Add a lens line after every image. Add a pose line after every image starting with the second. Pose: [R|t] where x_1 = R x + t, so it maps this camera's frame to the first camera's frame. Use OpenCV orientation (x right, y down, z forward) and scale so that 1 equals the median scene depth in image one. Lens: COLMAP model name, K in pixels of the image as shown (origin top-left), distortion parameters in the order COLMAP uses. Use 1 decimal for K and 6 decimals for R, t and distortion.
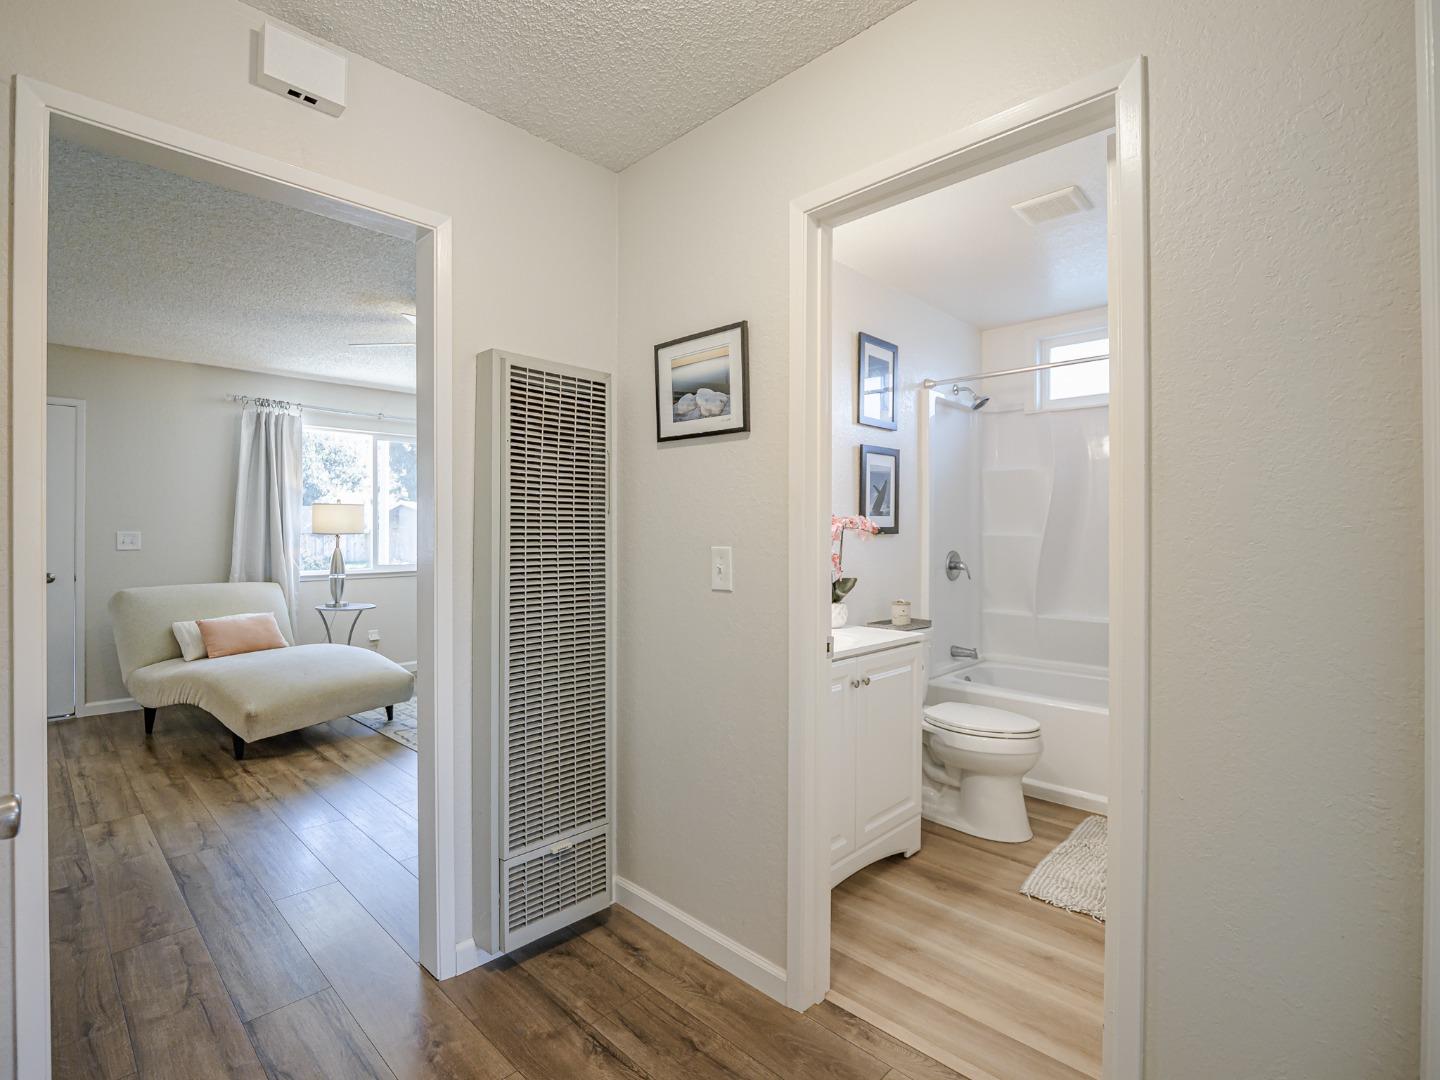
lens RADIAL K [[690.7, 0, 730.8], [0, 690.7, 530.3], [0, 0, 1]] dist [-0.003063, -0.001384]
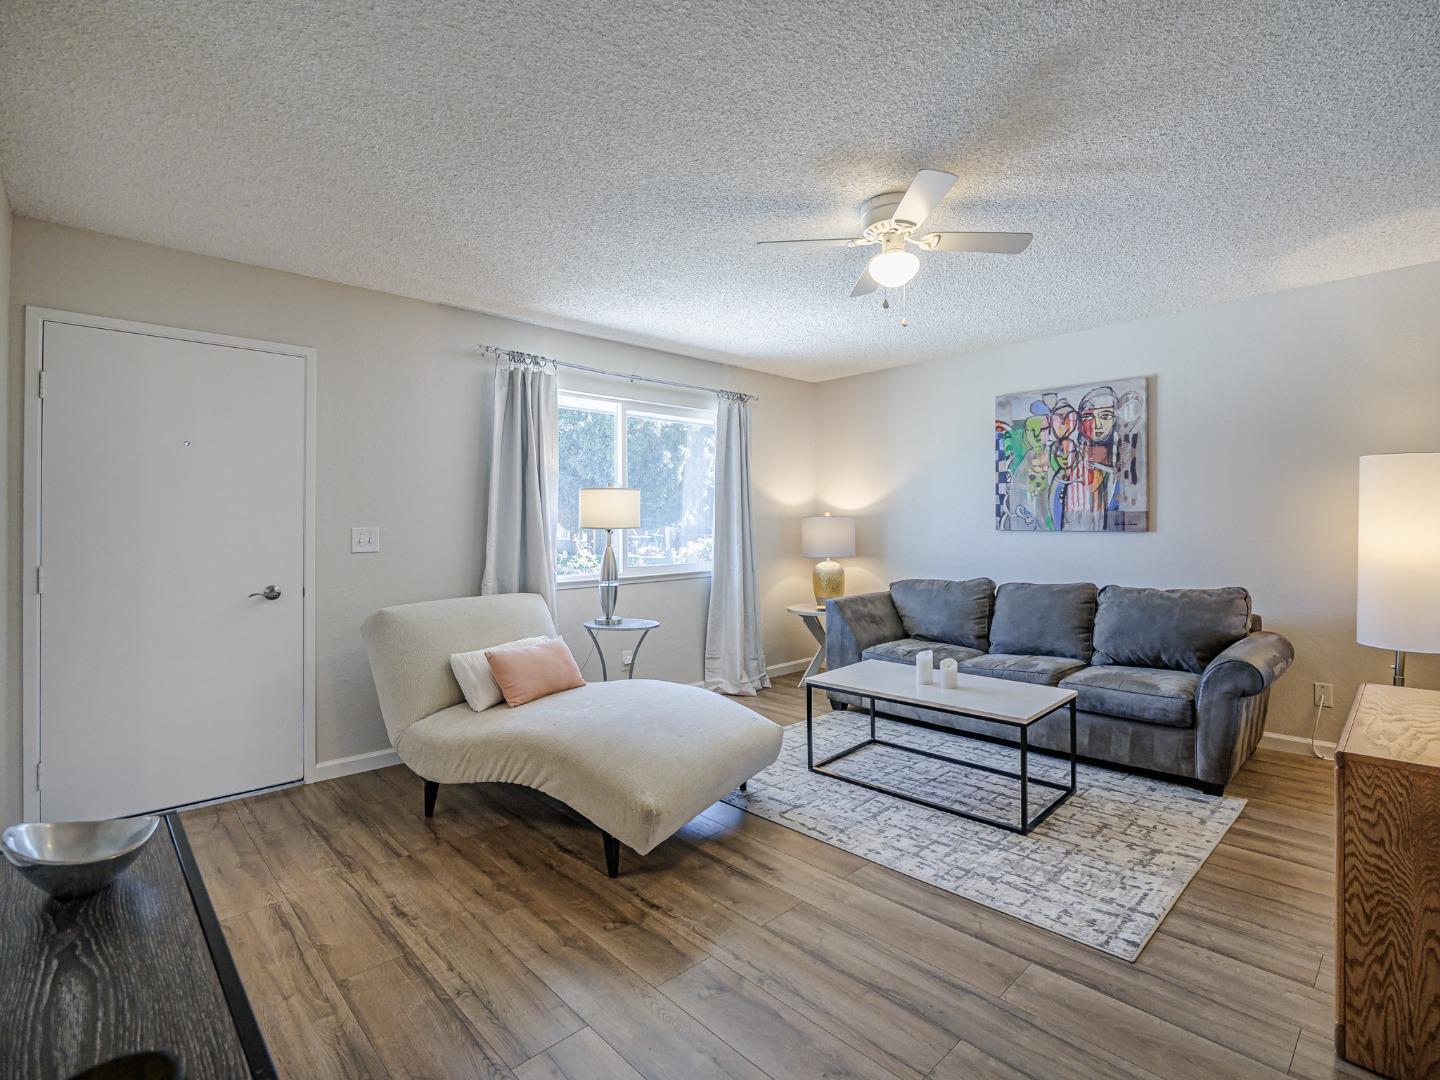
lens RADIAL K [[690.7, 0, 749.1], [0, 690.7, 510.9], [0, 0, 1]] dist [-0.003063, -0.001384]
pose [[0.999466, -0.008075, -0.031662, -0.403791], [0.007524, 0.999819, -0.017480, 0.000512], [0.031797, 0.017232, 0.999346, 0.249680]]
